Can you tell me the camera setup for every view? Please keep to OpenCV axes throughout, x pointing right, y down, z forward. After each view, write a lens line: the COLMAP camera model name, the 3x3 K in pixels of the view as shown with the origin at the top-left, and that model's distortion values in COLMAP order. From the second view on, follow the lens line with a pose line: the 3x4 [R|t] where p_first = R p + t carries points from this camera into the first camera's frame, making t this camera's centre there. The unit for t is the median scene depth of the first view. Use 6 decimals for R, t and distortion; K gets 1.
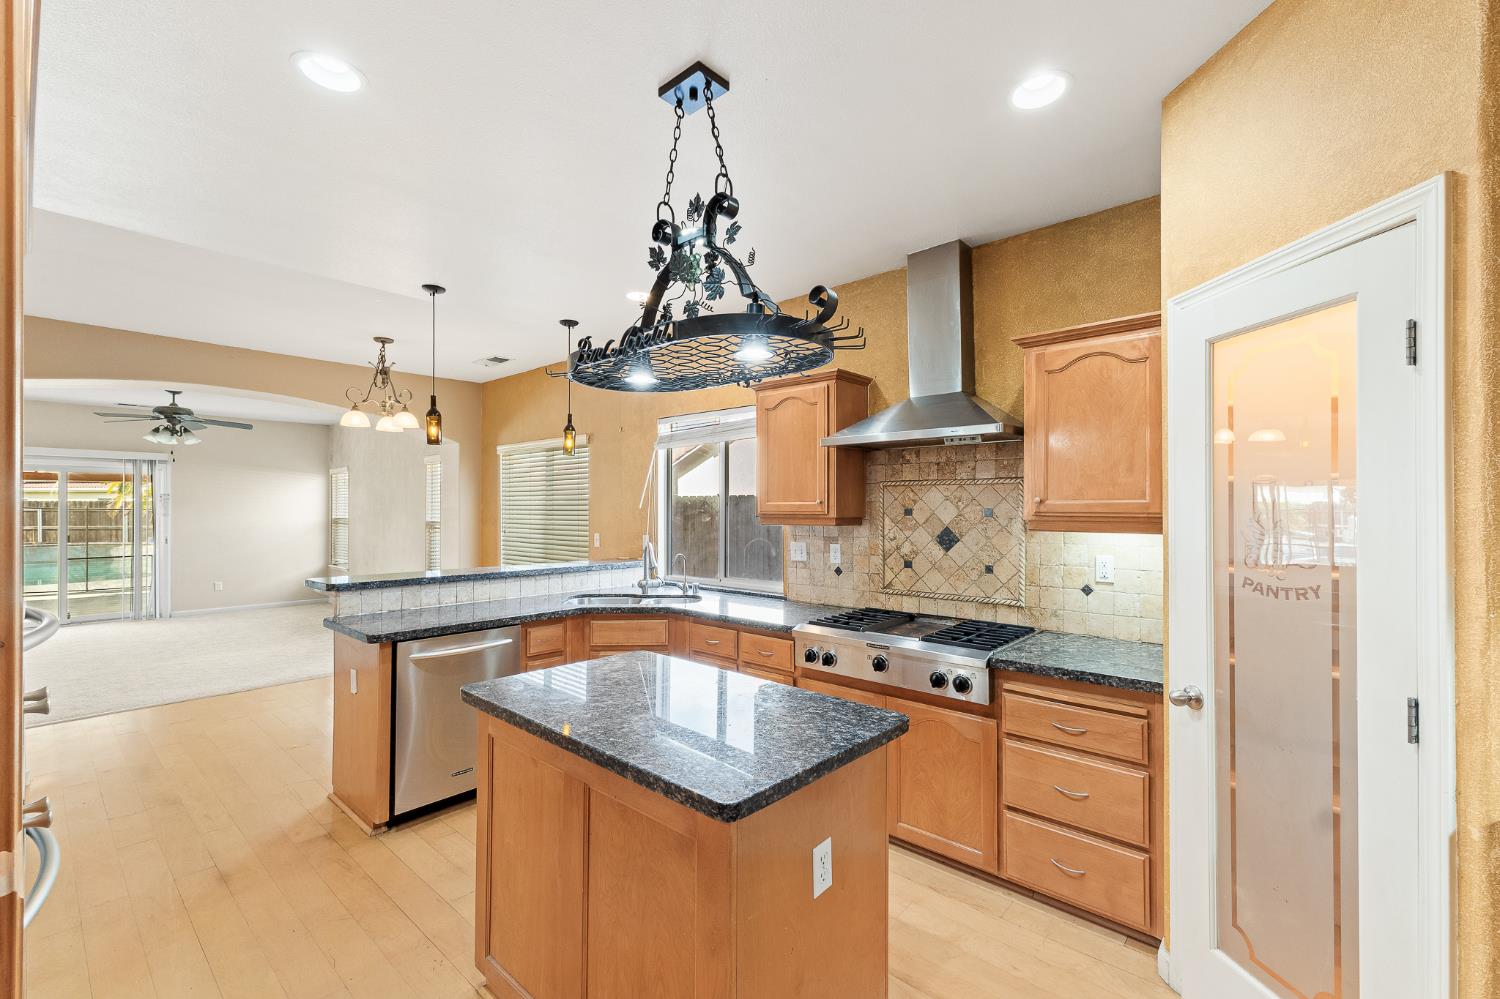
lens RADIAL K [[639.4, 0, 749.1], [0, 639.4, 512.8], [0, 0, 1]] dist [0.001296, 0.000086]
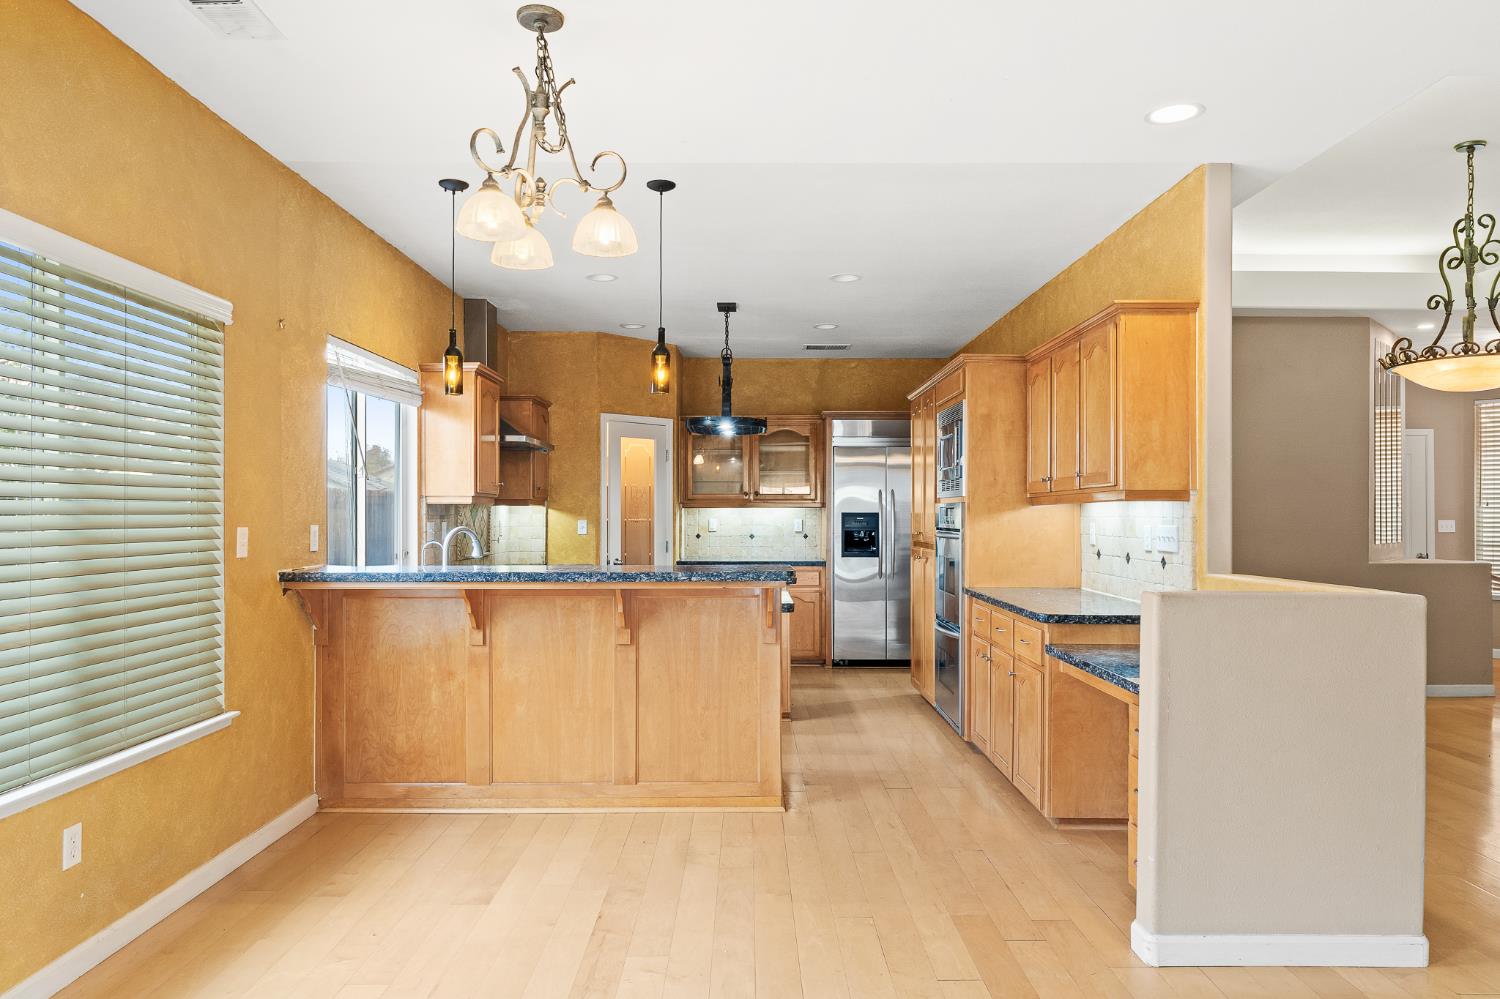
lens RADIAL K [[968.6, 0, 750.0], [0, 968.6, 499.5], [0, 0, 1]] dist [-0.000555, 0.001856]
pose [[-0.665841, 0.007642, 0.746055, -1.507009], [0.002675, 0.999966, -0.007856, 0.026712], [-0.746089, -0.003235, -0.665838, 1.801012]]
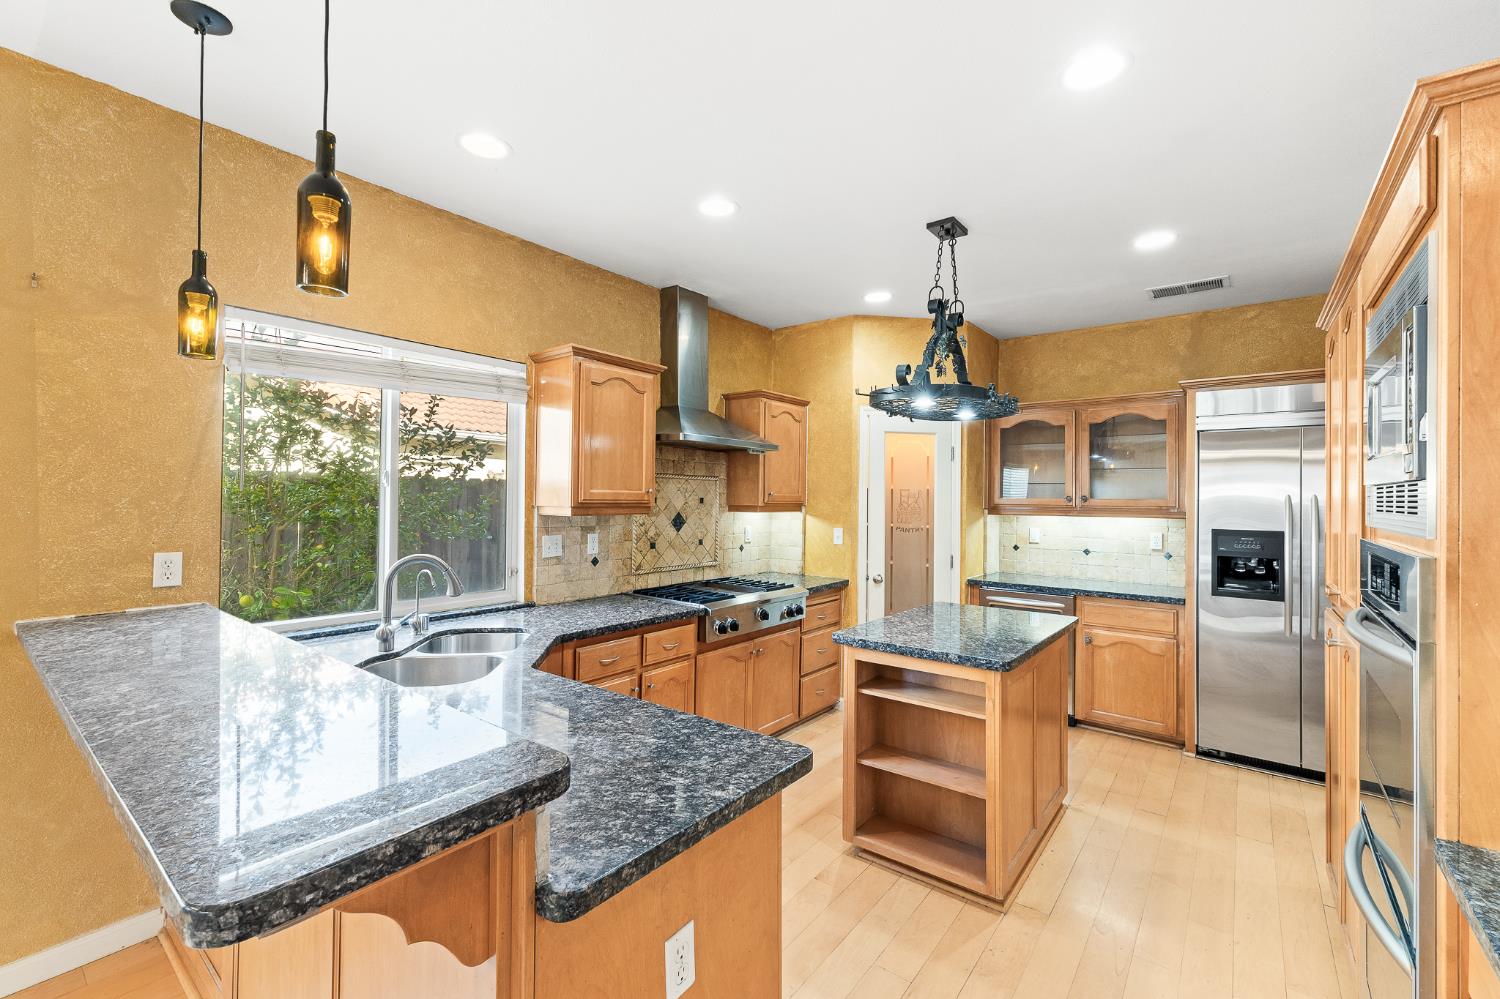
lens RADIAL K [[635.4, 0, 747.7], [0, 635.4, 493.9], [0, 0, 1]] dist [0.006541, 0.000147]
pose [[-0.064065, 0.004407, 0.997936, -0.879907], [-0.005940, 0.999971, -0.004797, -0.008100], [-0.997928, -0.006235, -0.064037, 0.876952]]
